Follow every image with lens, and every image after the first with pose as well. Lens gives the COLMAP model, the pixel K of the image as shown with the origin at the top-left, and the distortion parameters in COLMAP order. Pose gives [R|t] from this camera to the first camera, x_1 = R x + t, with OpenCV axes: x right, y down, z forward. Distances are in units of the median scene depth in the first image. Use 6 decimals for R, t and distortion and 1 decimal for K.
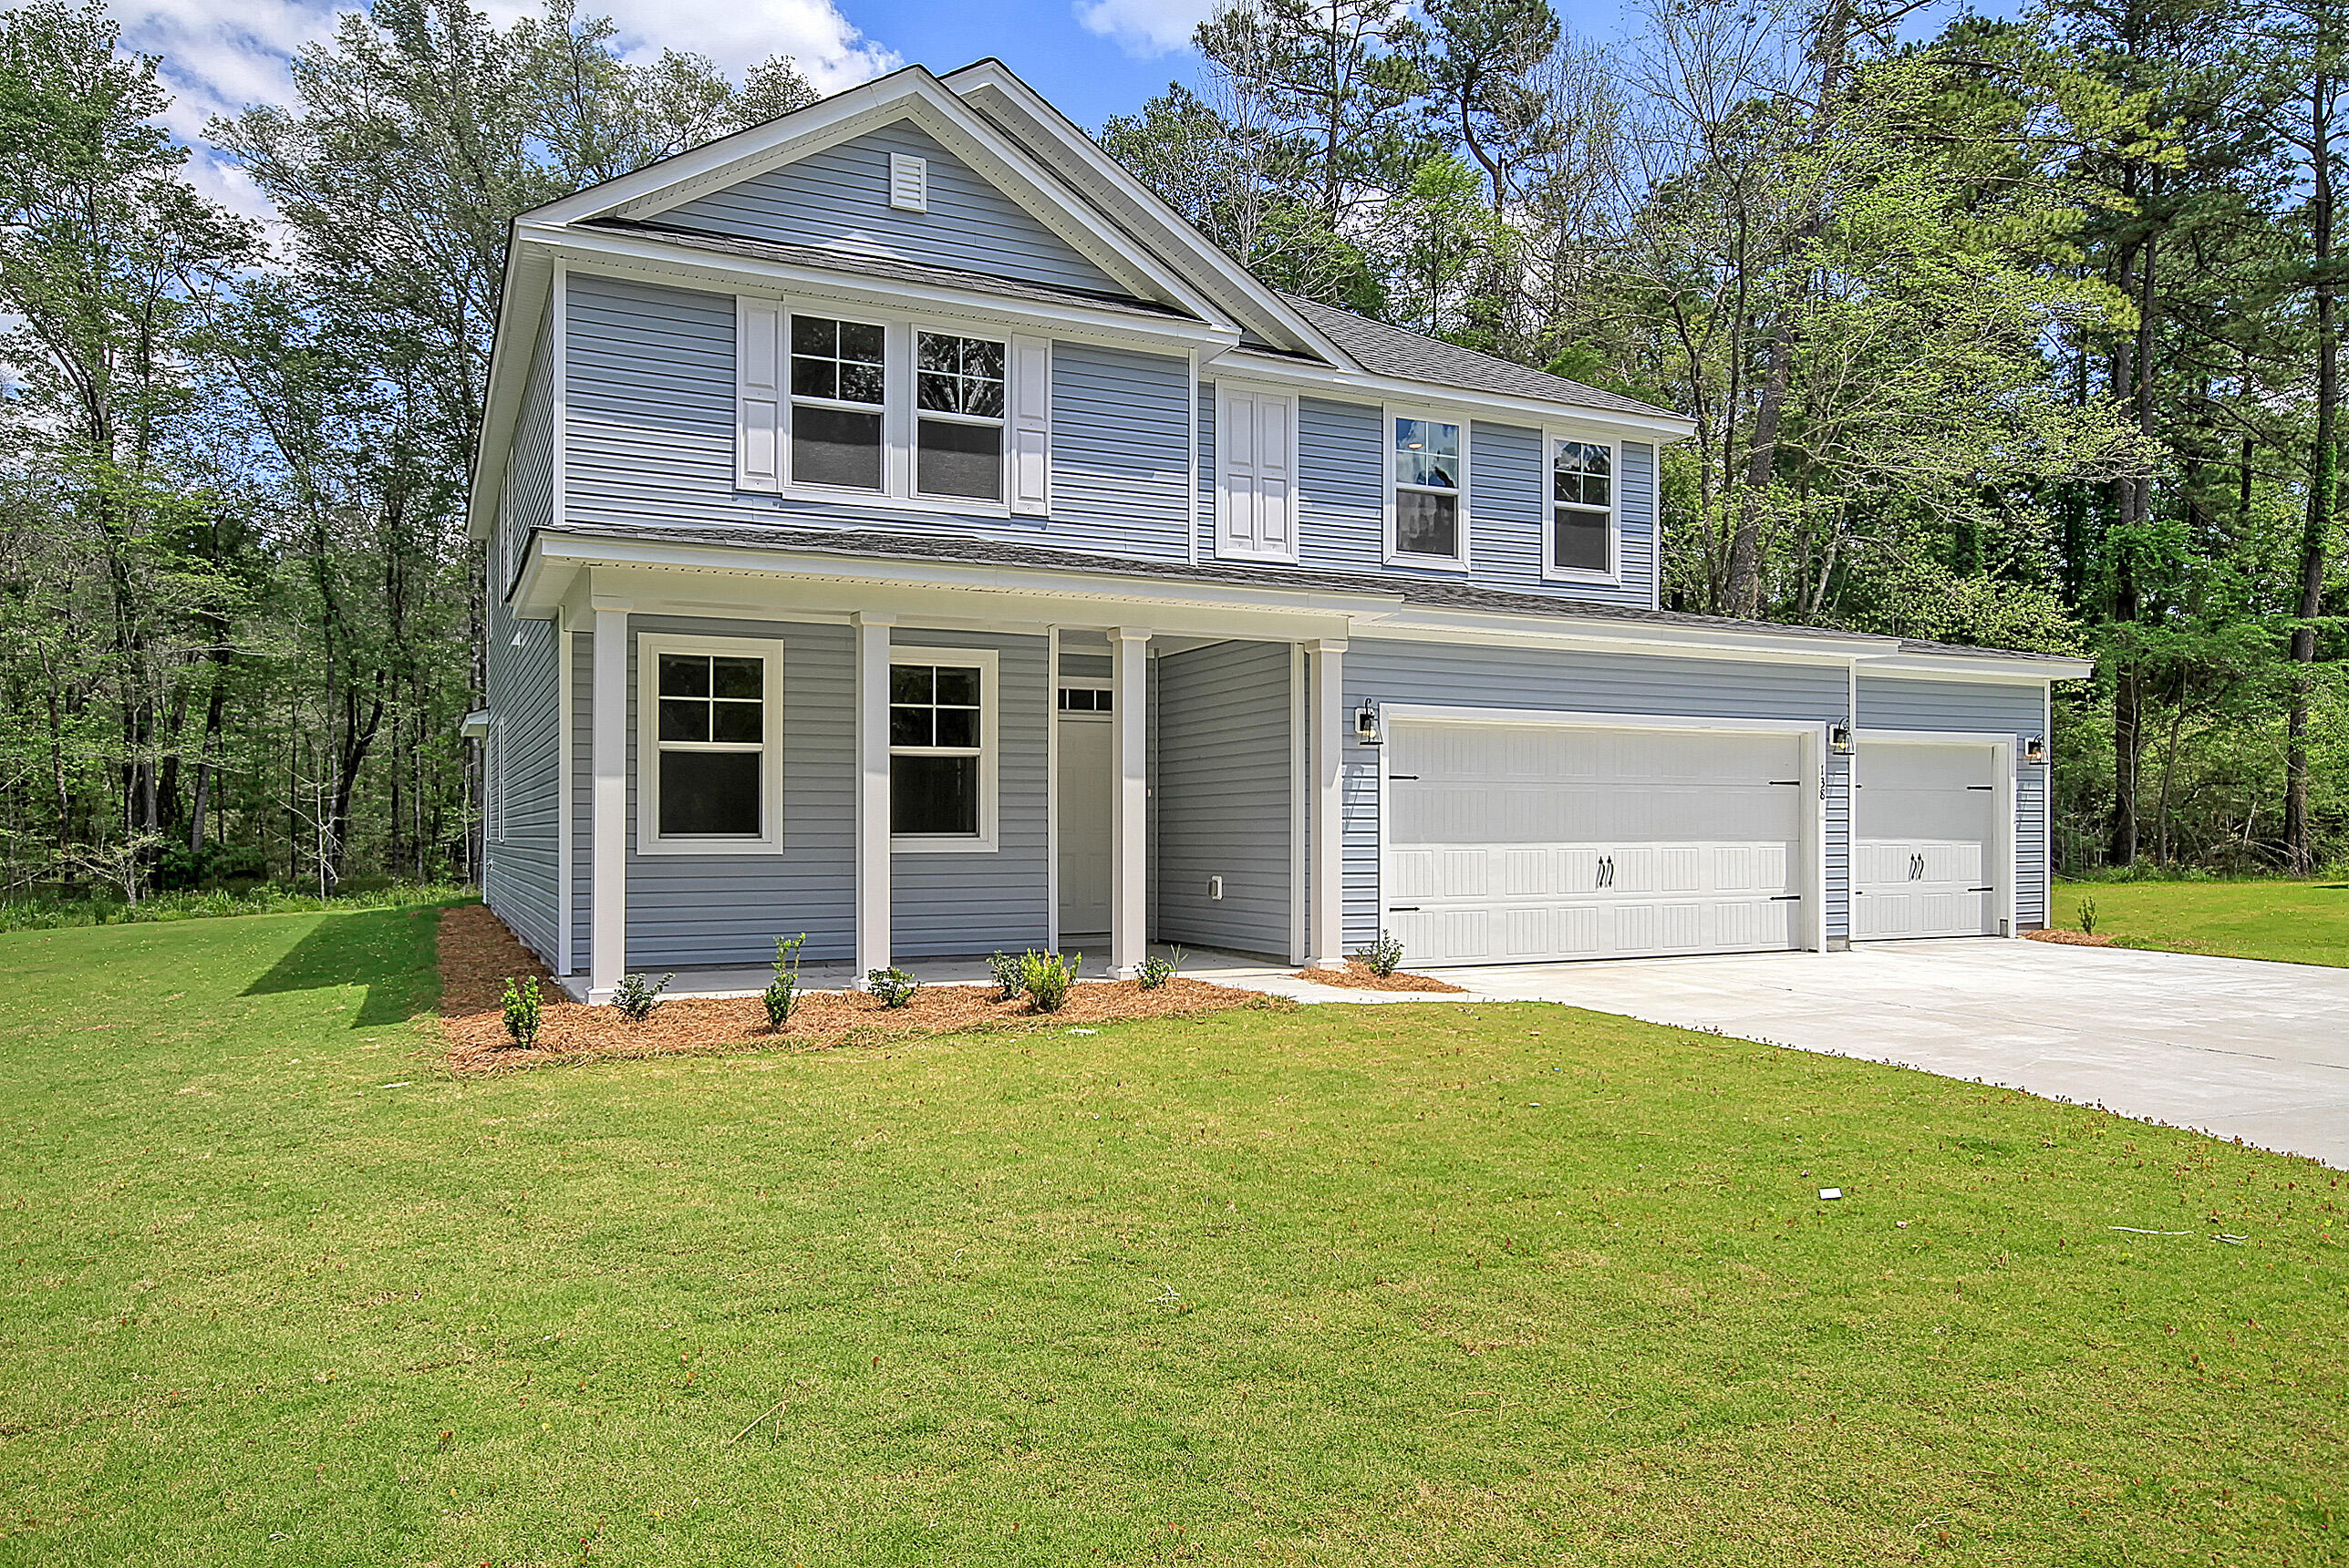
lens RADIAL K [[1577.5, 0, 1176.3], [0, 1577.5, 826.4], [0, 0, 1]] dist [0.007150, 0.002037]
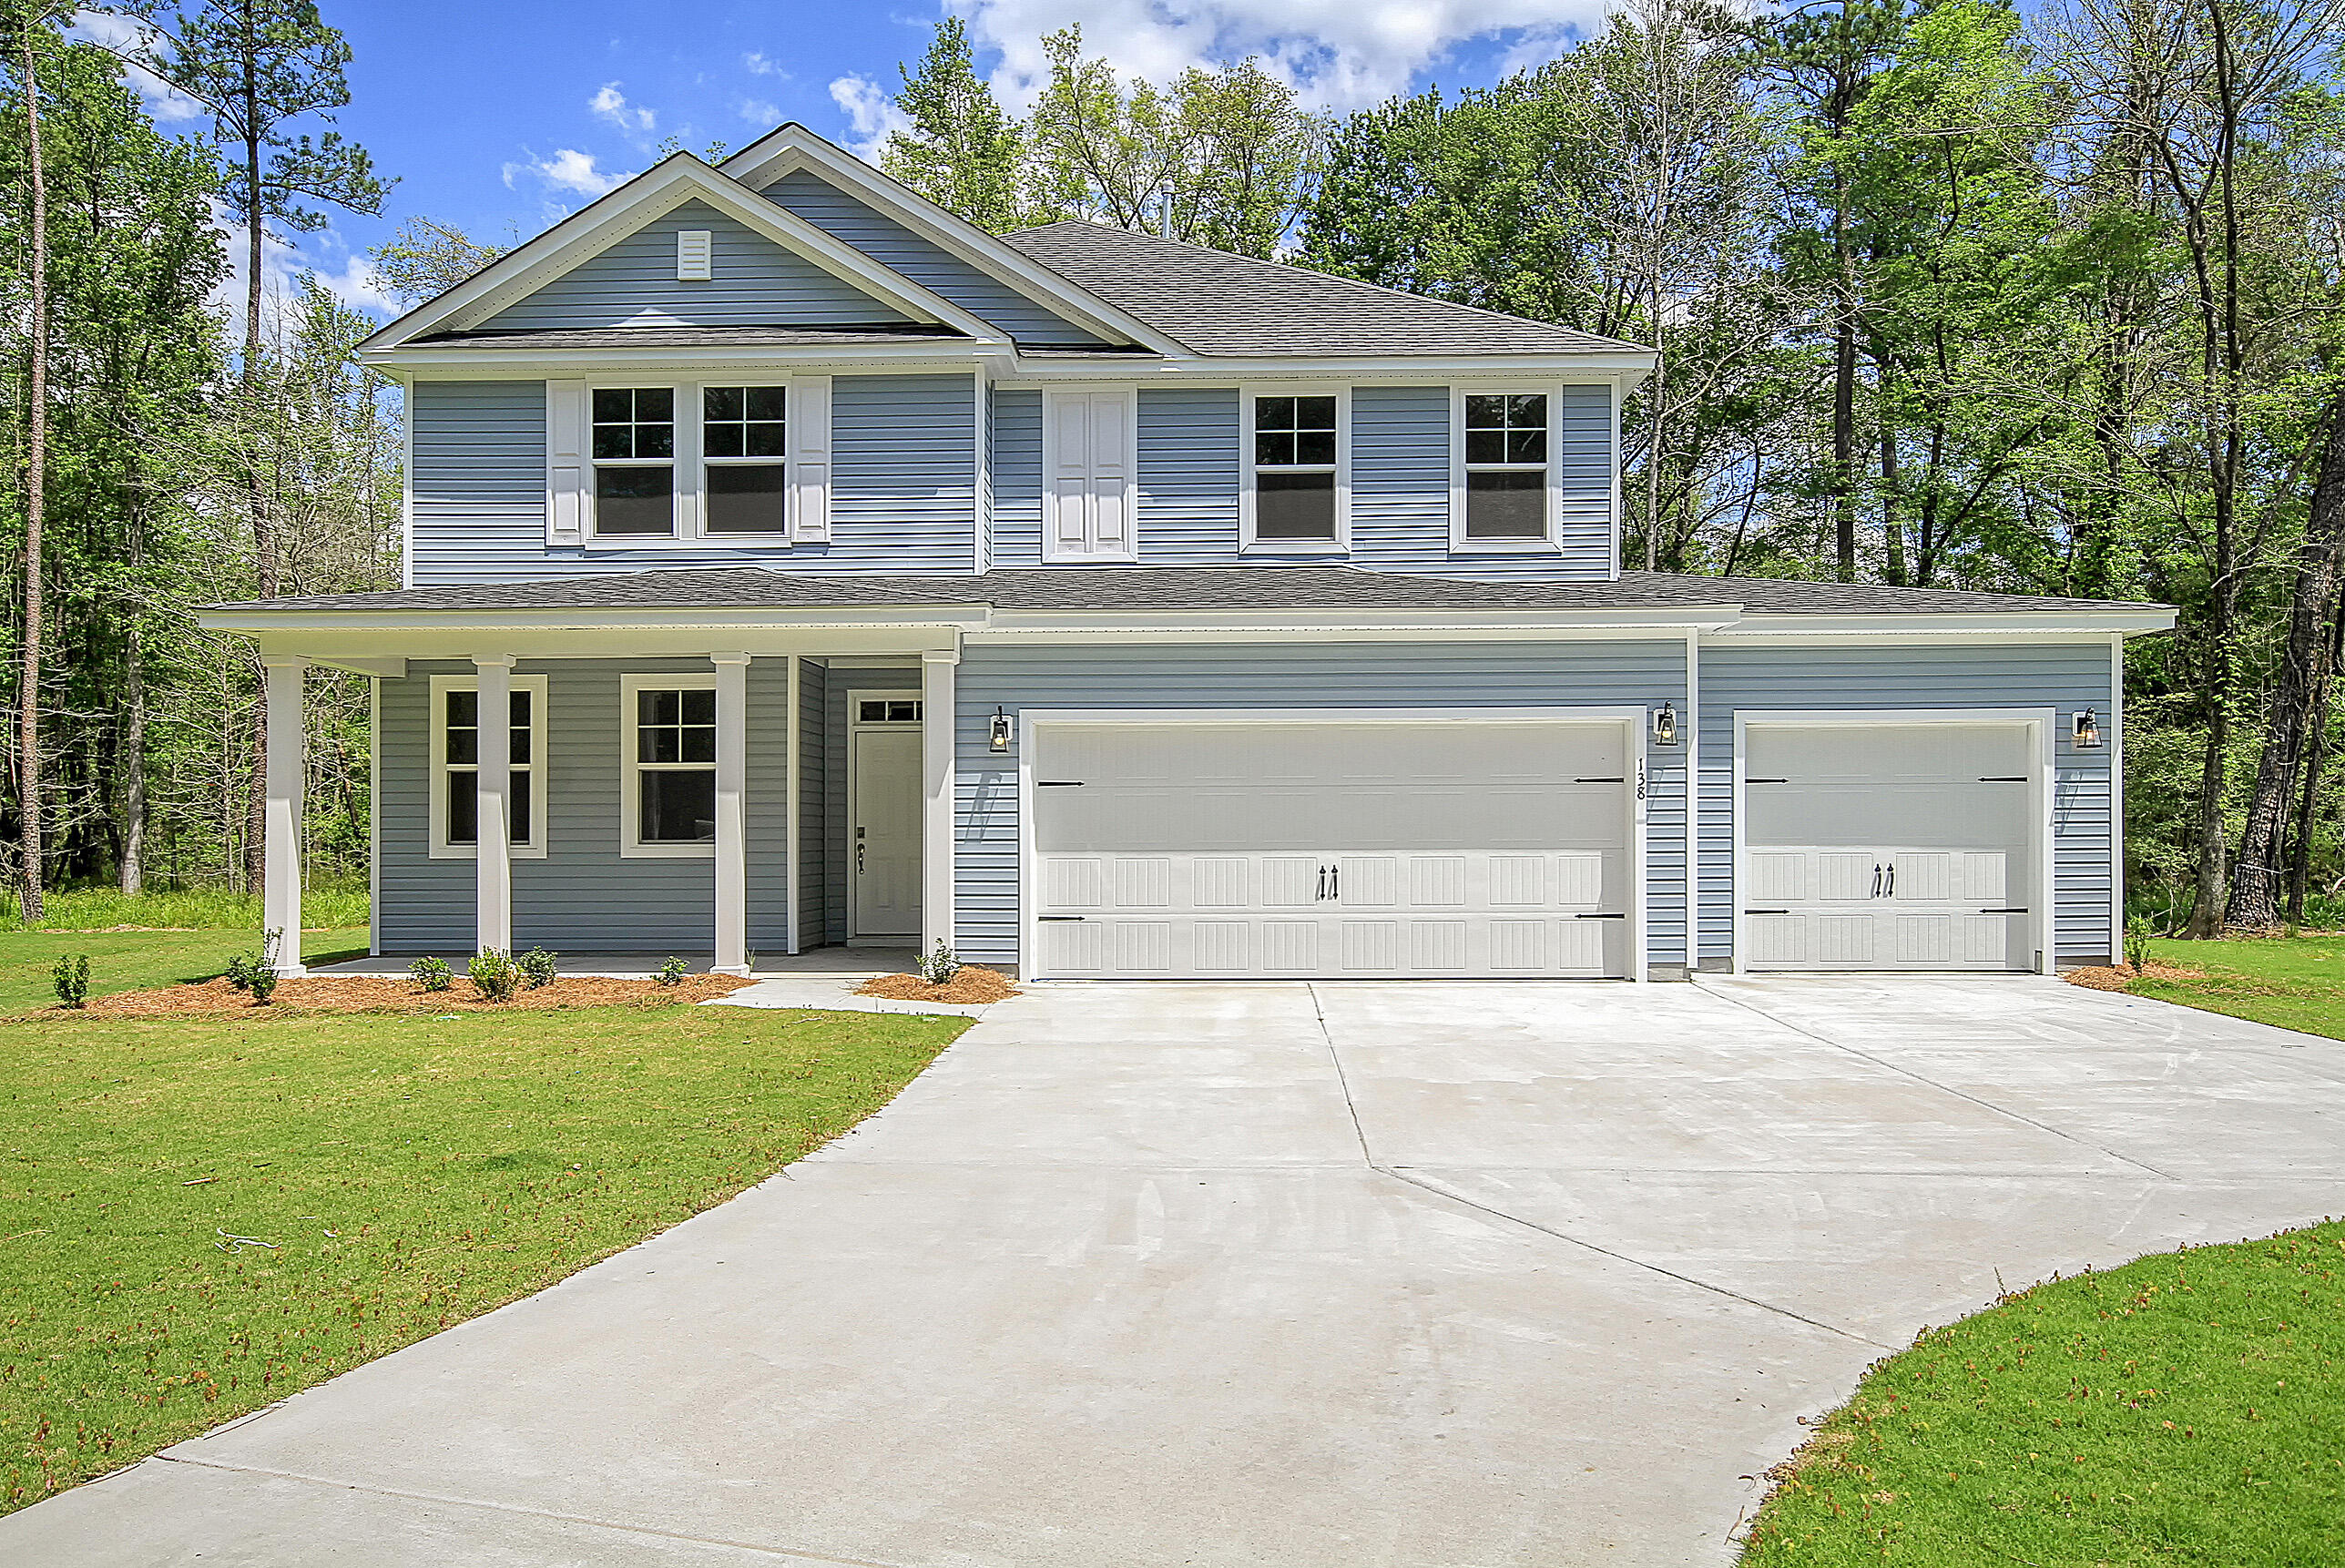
lens RADIAL K [[1675.5, 0, 1137.7], [0, 1675.5, 818.5], [0, 0, 1]] dist [0.017240, 0.003540]
pose [[0.885068, -0.003998, -0.465444, 0.641672], [0.004518, 0.999990, 0.000000, -0.008895], [0.465440, -0.002103, 0.885077, 0.093486]]
